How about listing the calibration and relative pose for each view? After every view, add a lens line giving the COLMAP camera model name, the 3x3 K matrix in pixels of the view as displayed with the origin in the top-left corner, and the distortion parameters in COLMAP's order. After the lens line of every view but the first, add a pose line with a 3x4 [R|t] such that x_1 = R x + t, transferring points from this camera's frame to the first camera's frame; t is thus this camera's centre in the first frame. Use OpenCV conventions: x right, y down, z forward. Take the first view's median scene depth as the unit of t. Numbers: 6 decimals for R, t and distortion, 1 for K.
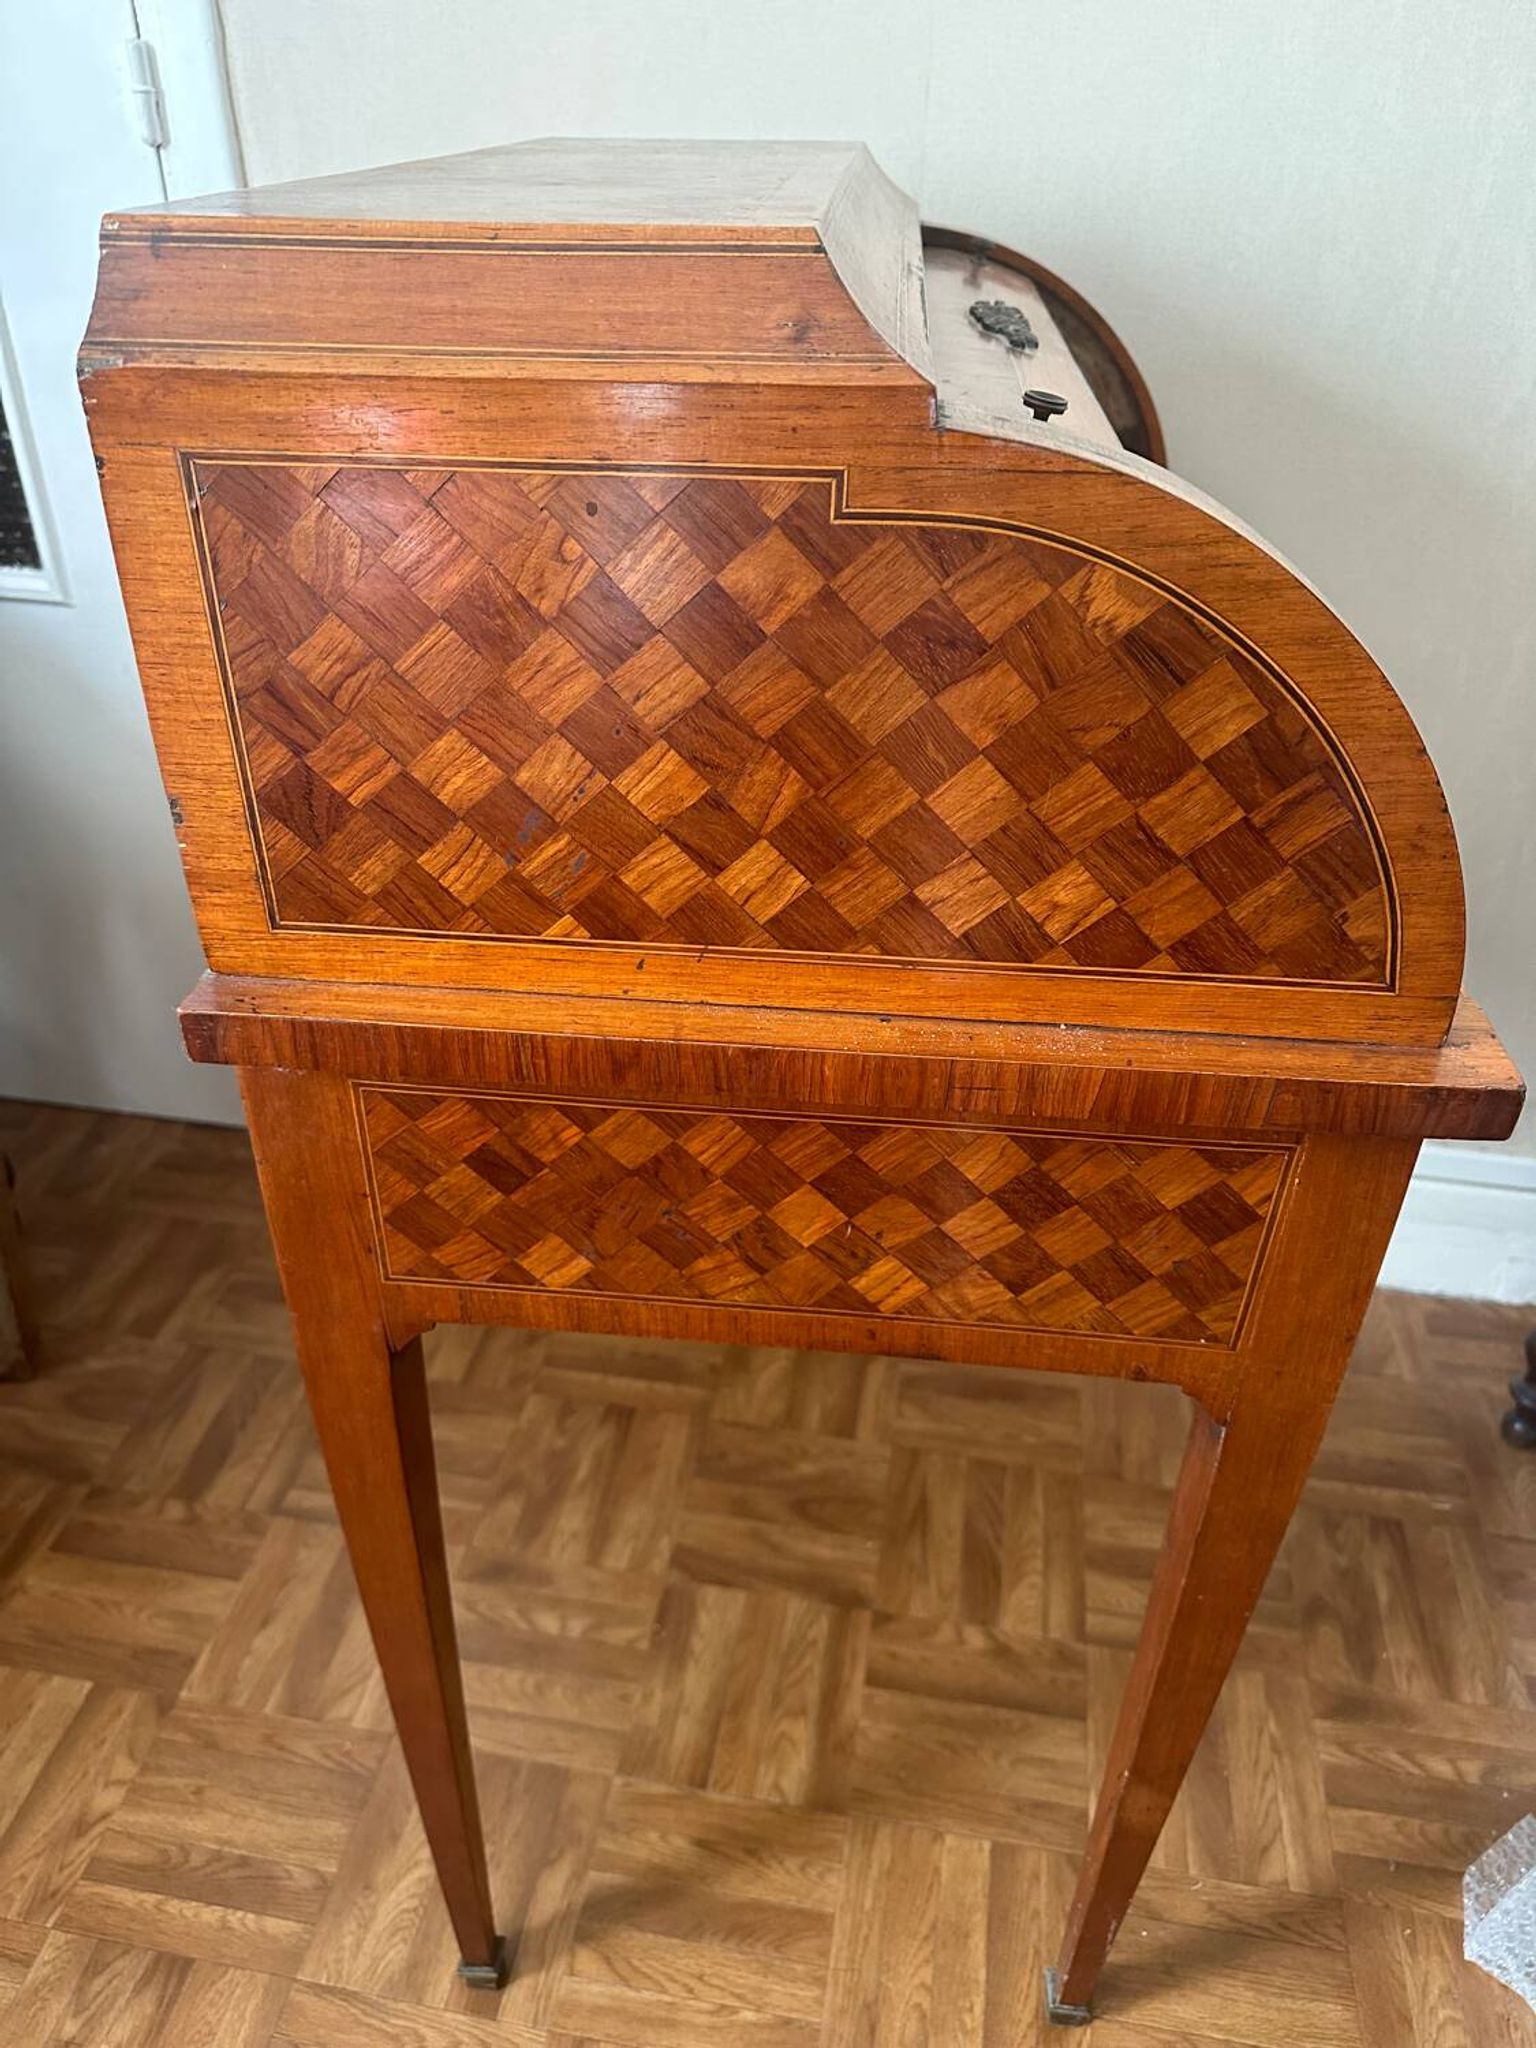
lens RADIAL K [[1492.4, 0, 763.7], [0, 1492.4, 1041.2], [0, 0, 1]] dist [0.012244, -0.034031]
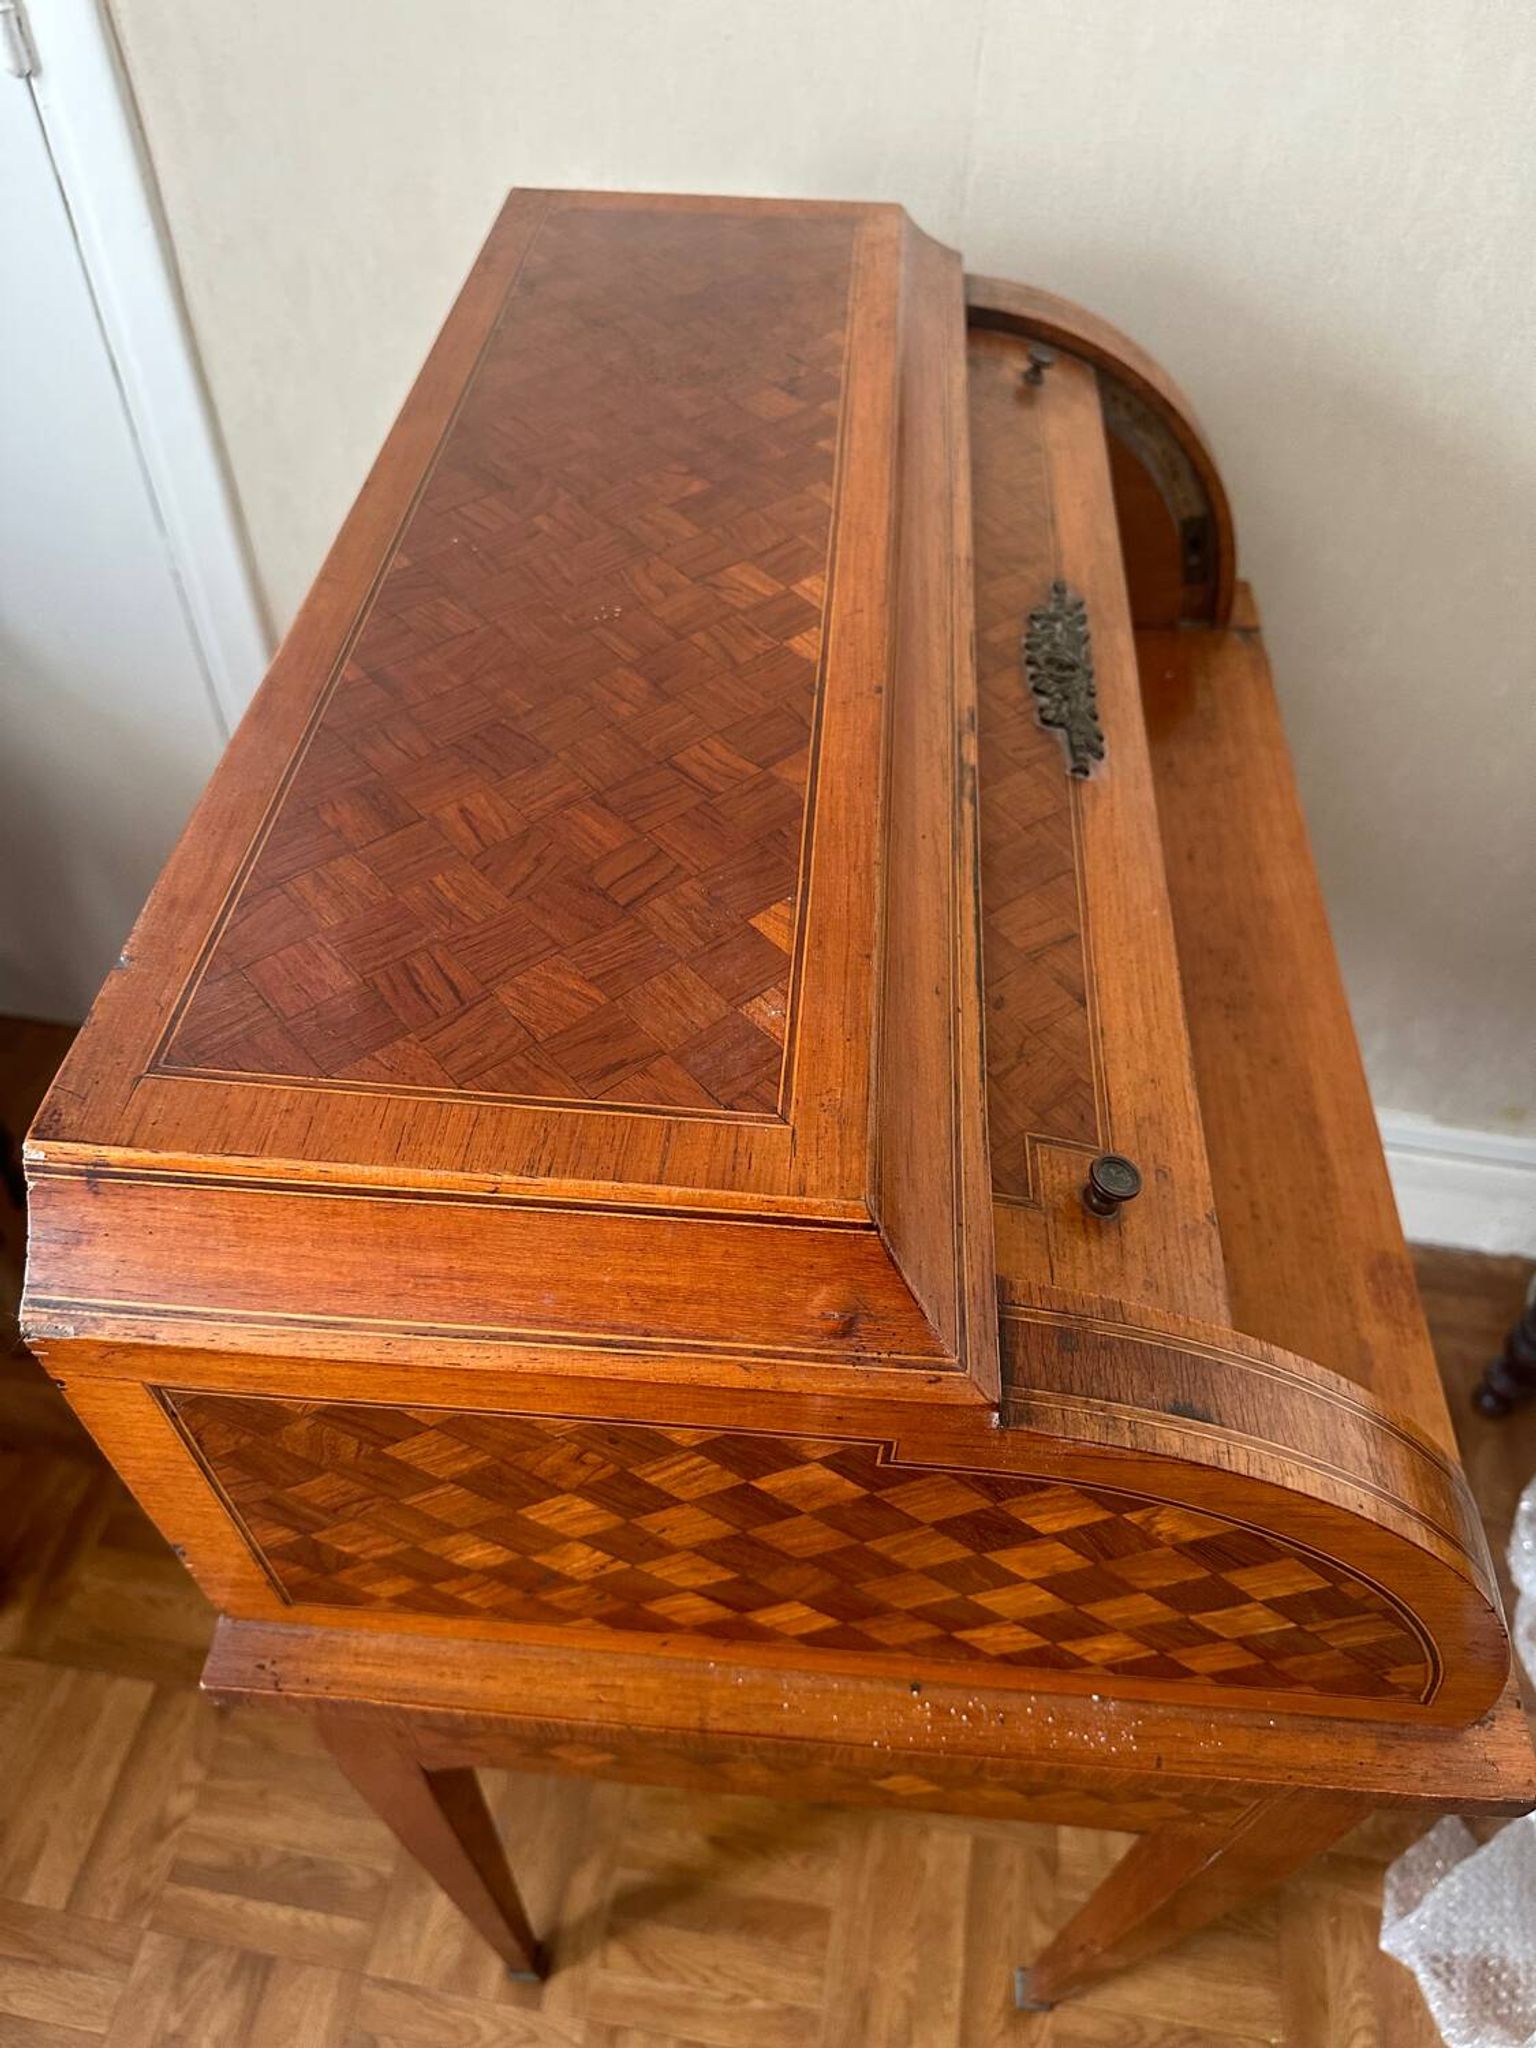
lens RADIAL K [[1492.4, 0, 763.7], [0, 1492.4, 1041.2], [0, 0, 1]] dist [0.012244, -0.034031]
pose [[0.999975, -0.000492, 0.007016, -0.024152], [-0.001458, 0.961401, 0.275147, -0.676920], [-0.006881, -0.275151, 0.961377, 0.158914]]
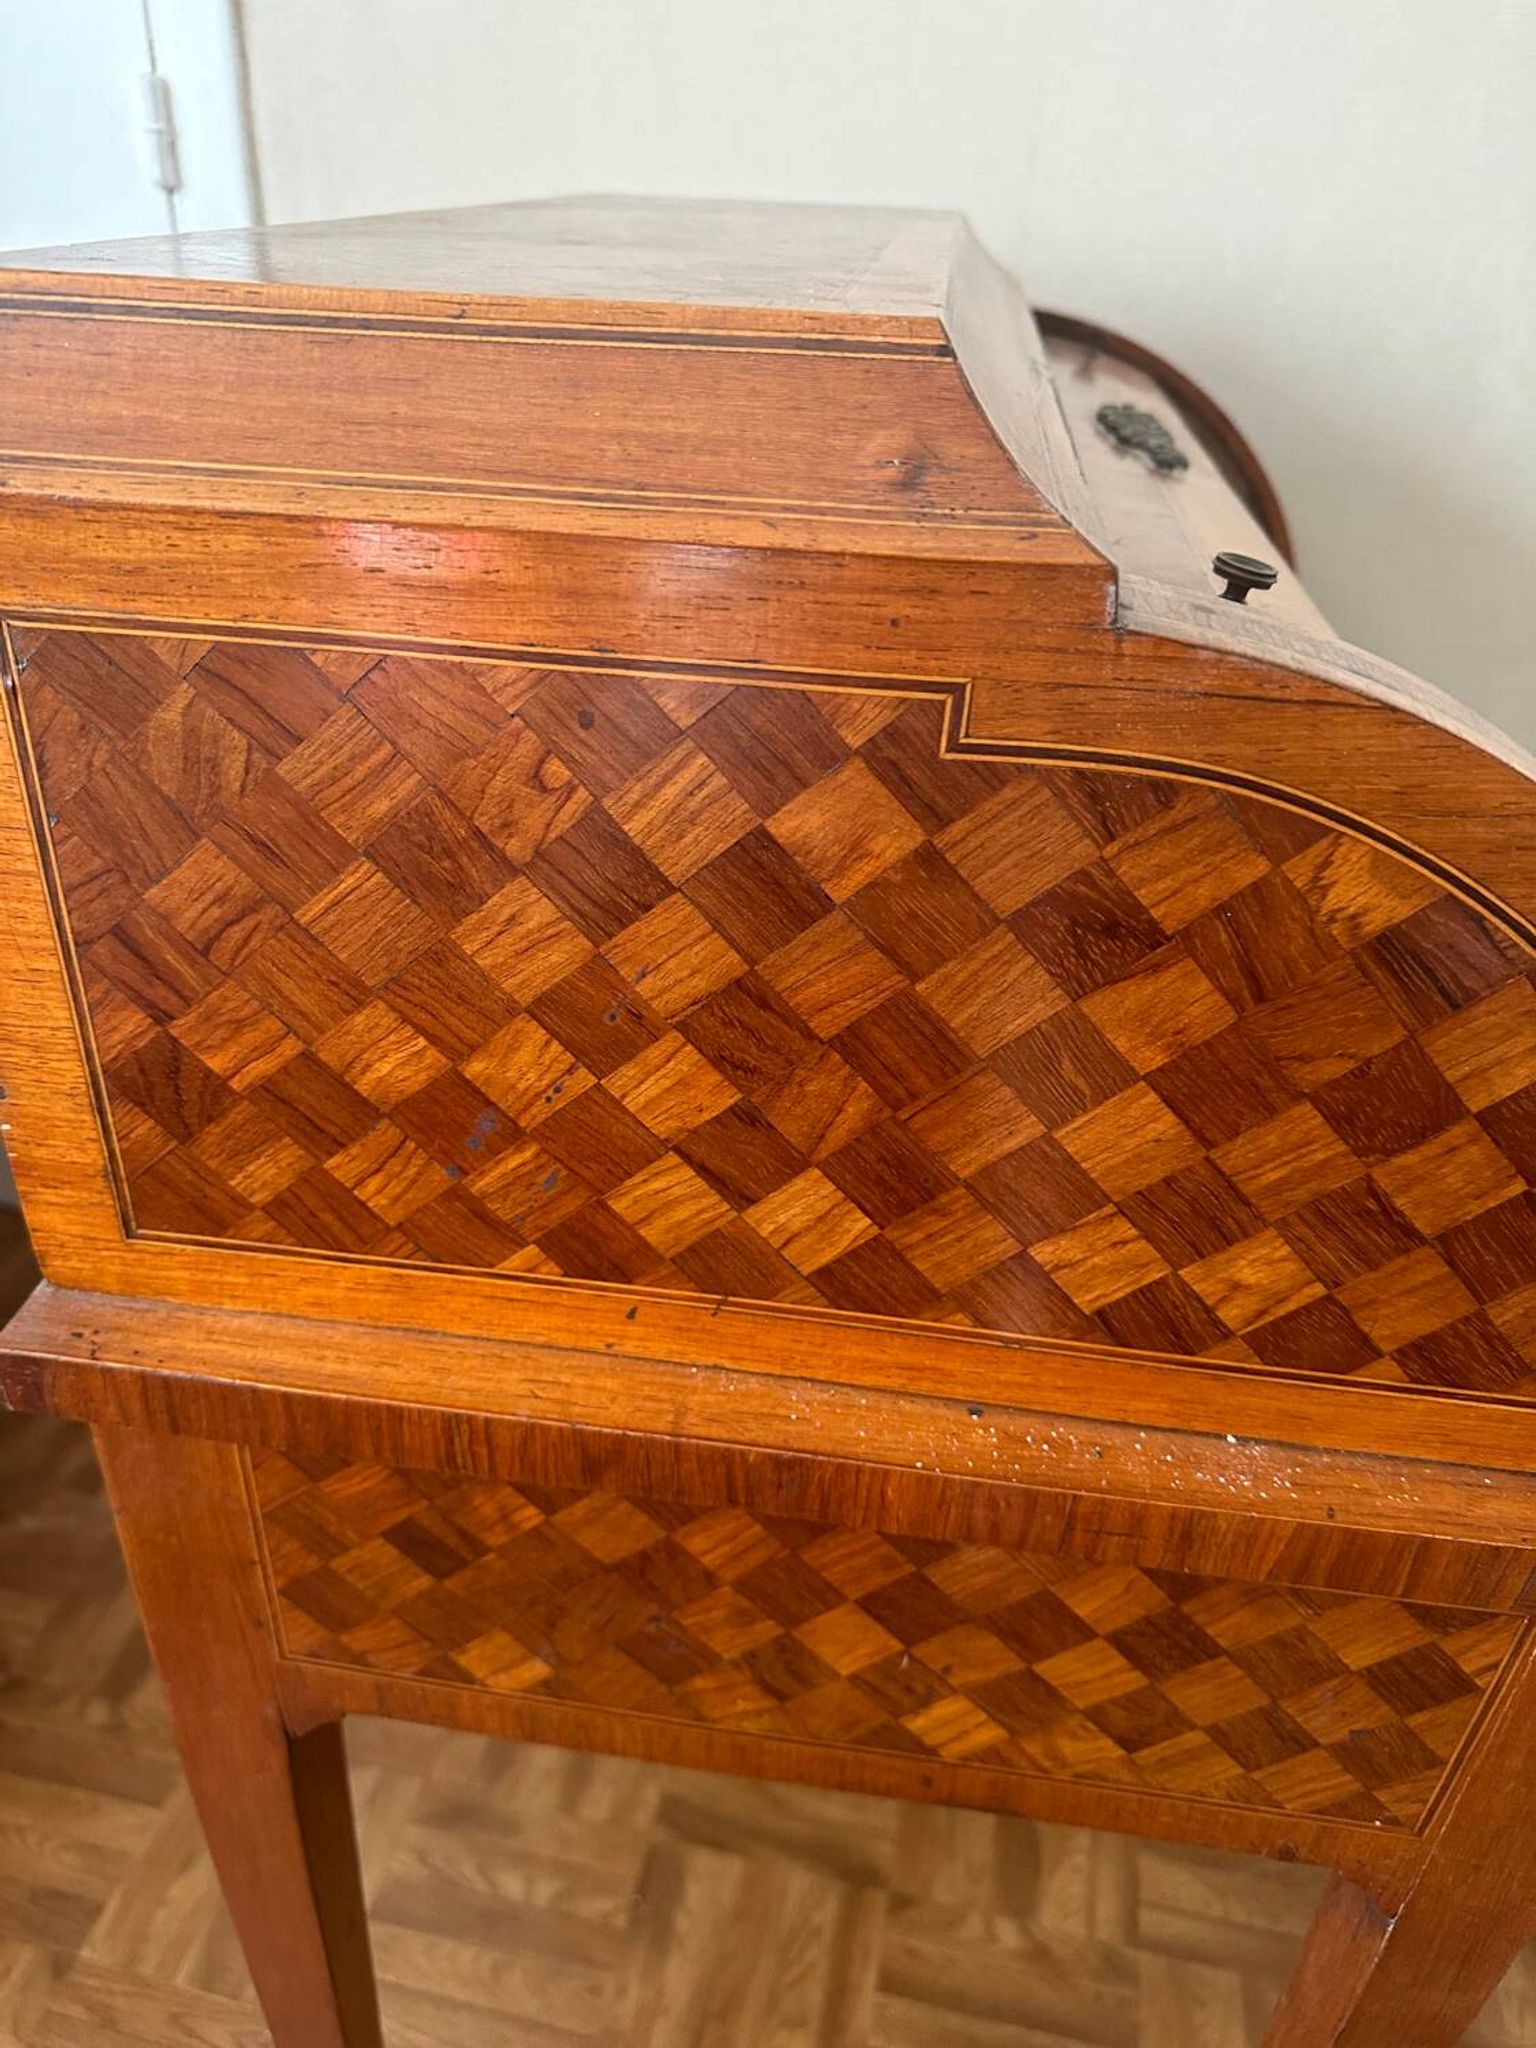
lens RADIAL K [[1500.5, 0, 757.1], [0, 1500.5, 1033.8], [0, 0, 1]] dist [0.064733, -0.157388]
pose [[0.998601, 0.047241, -0.023757, -0.012133], [-0.048149, 0.998070, -0.039218, -0.154473], [0.021858, 0.040307, 0.998948, 0.266524]]
